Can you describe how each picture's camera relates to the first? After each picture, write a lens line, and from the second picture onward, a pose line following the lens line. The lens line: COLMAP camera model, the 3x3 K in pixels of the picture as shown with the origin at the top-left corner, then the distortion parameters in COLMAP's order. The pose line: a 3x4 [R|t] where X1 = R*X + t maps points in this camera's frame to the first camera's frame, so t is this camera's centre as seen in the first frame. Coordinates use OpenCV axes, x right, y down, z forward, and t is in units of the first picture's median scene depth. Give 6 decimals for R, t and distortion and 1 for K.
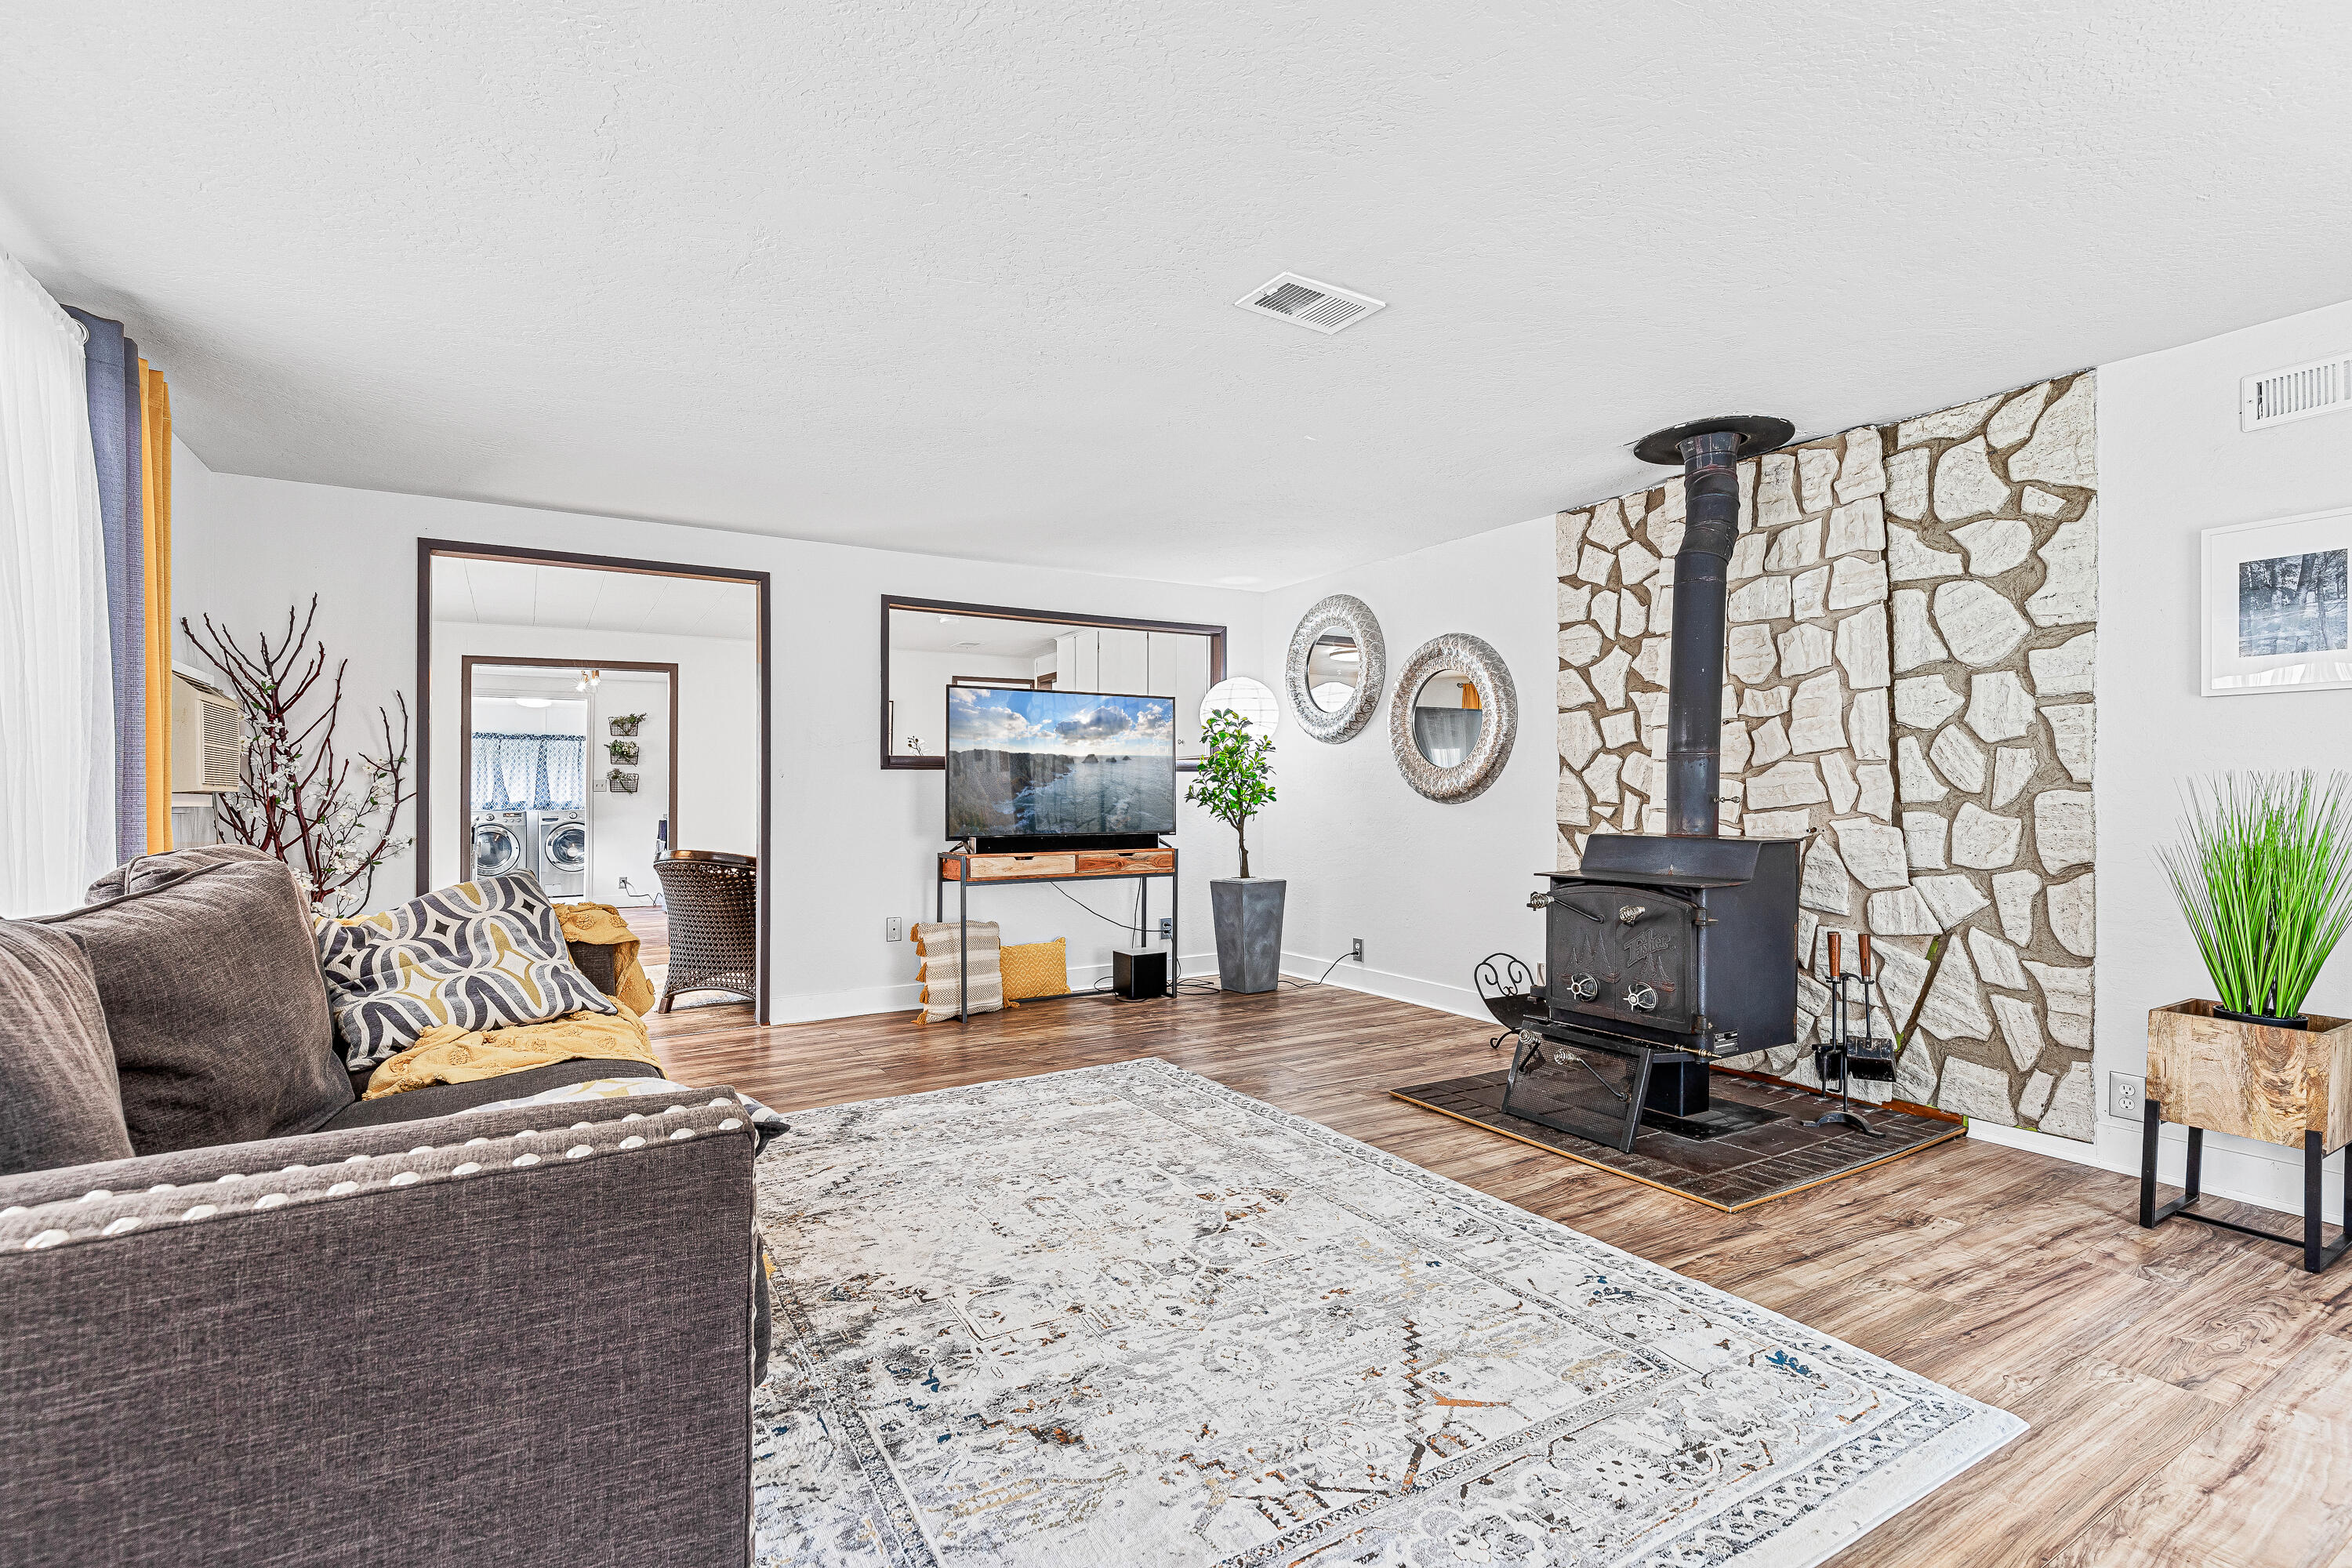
lens RADIAL K [[1088.0, 0, 1176.0], [0, 1088.0, 784.0], [0, 0, 1]] dist [0.015872, -0.000133]
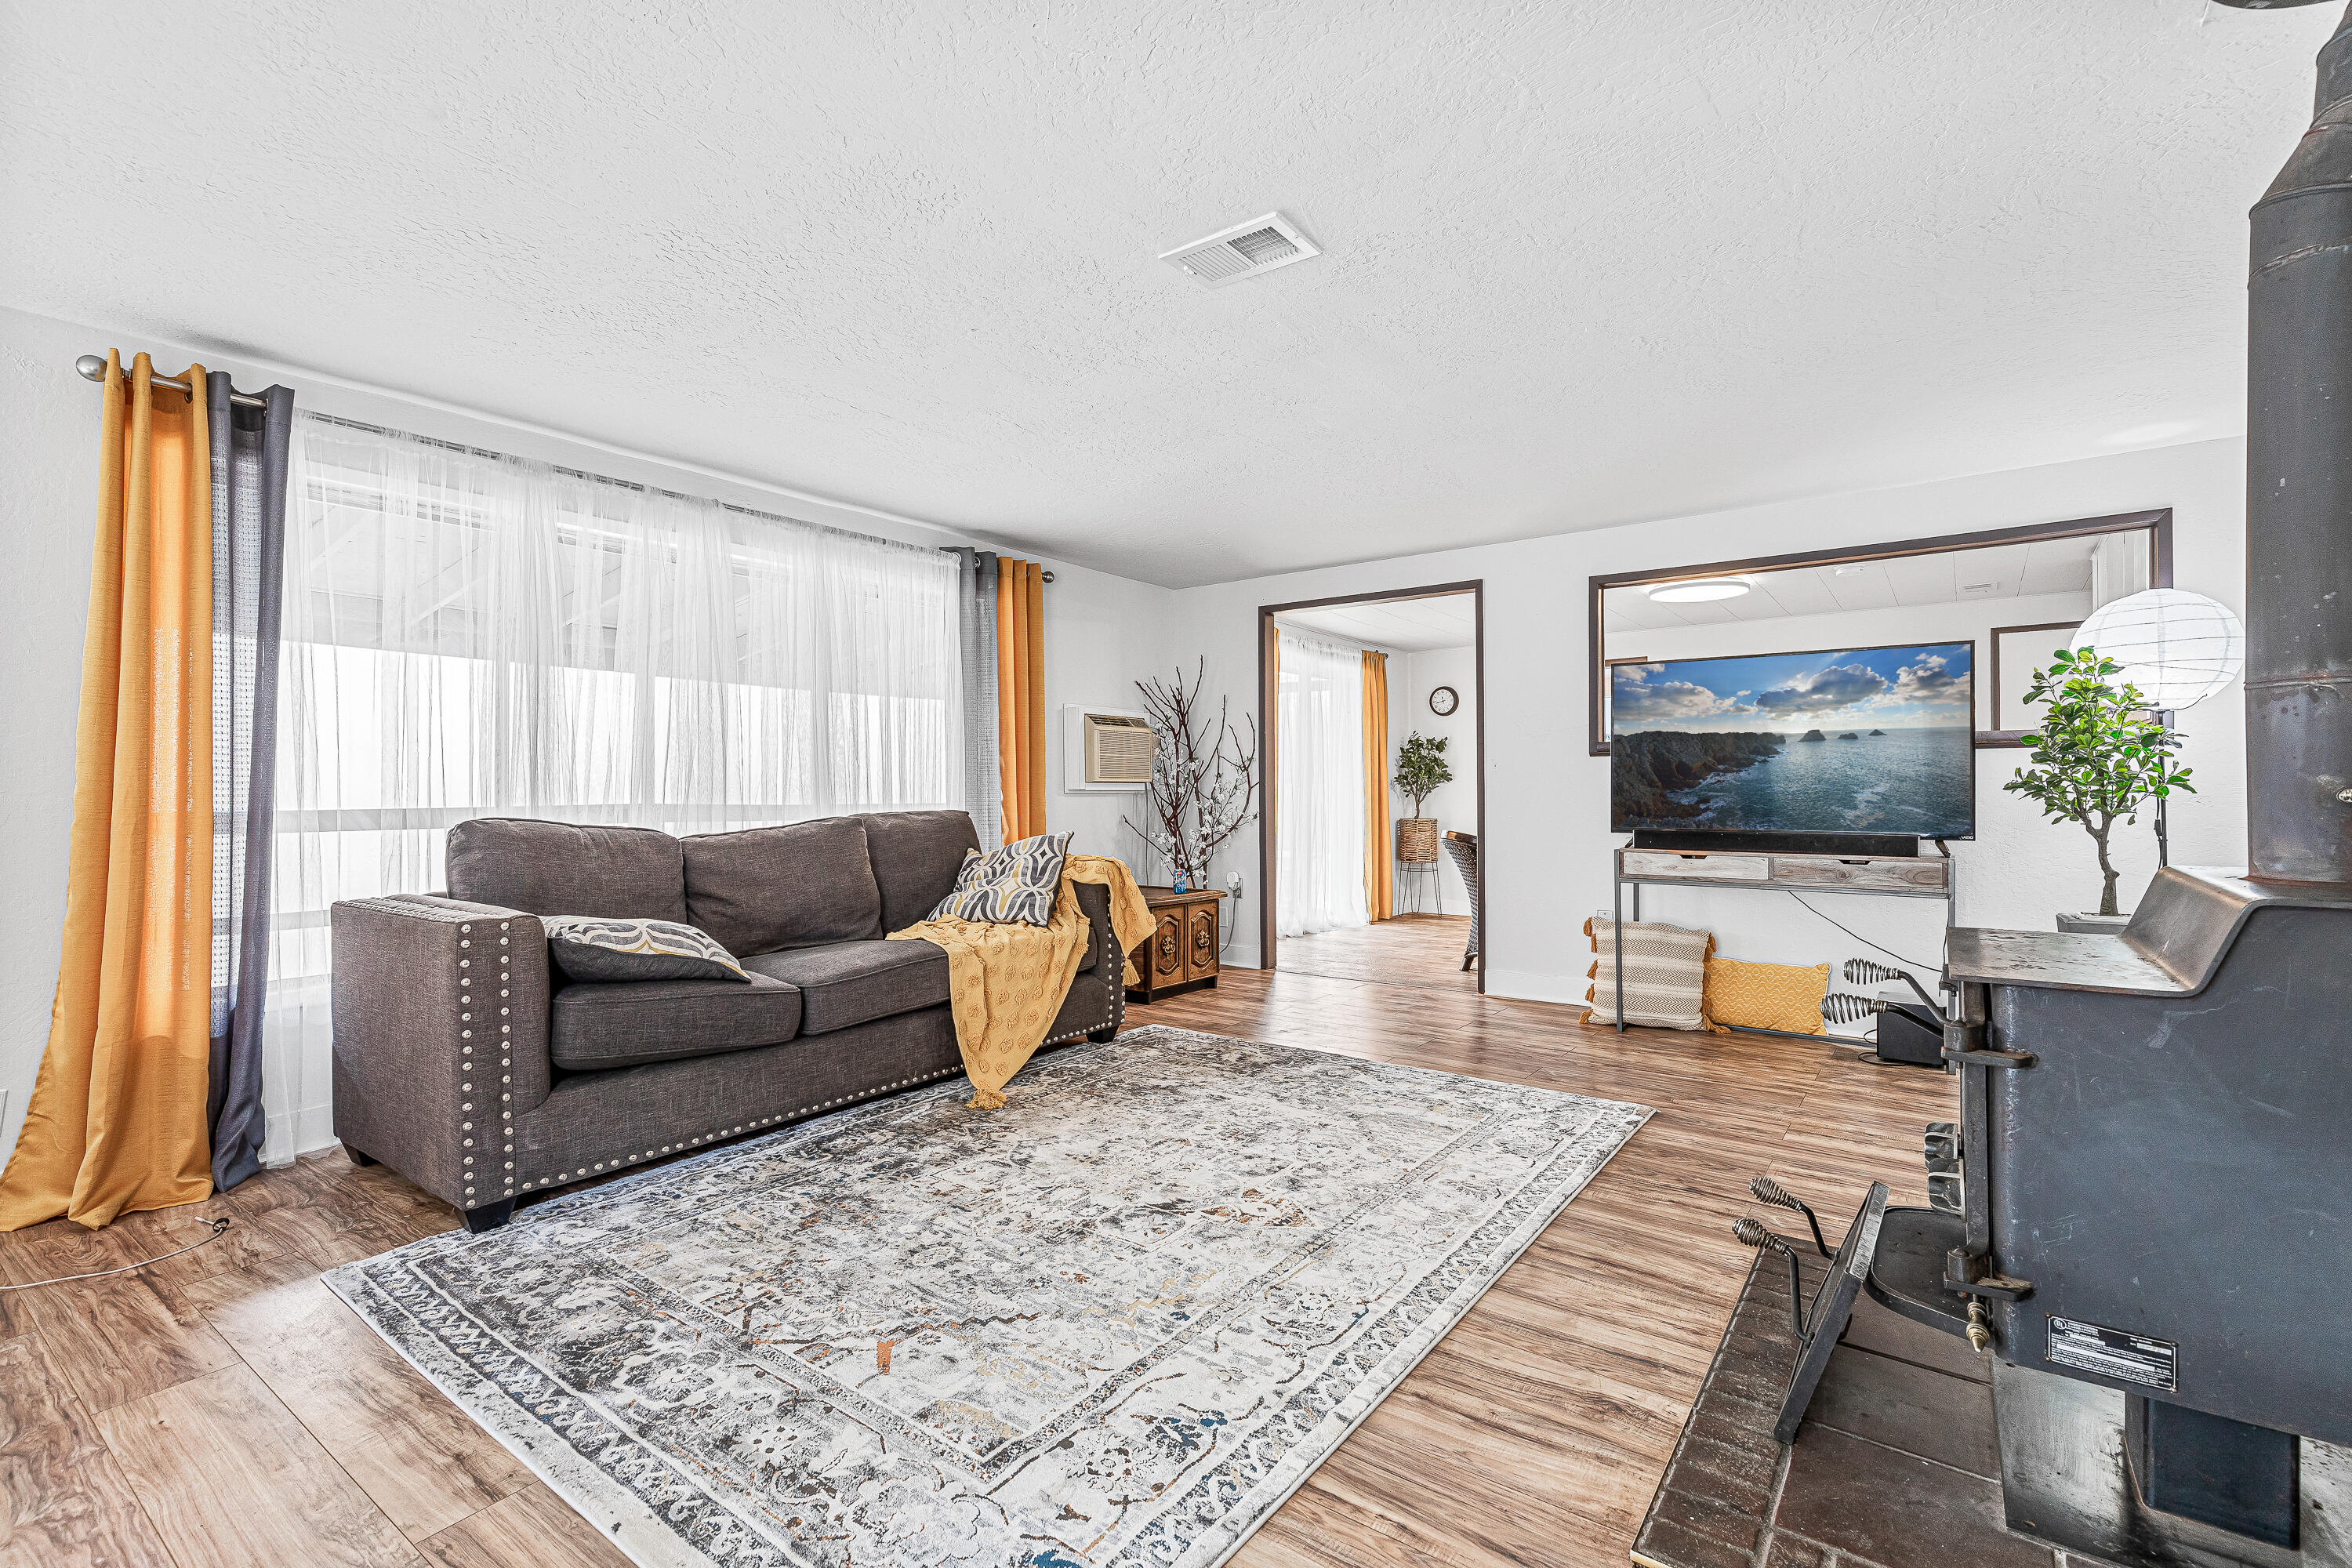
lens RADIAL K [[1045.6, 0, 1176.0], [0, 1045.6, 784.0], [0, 0, 1]] dist [0.008430, -0.000199]
pose [[0.381015, -0.000763, -0.924569, 0.726903], [0.011072, 0.999932, 0.003738, 0.005263], [0.924503, -0.011661, 0.380997, 0.486636]]
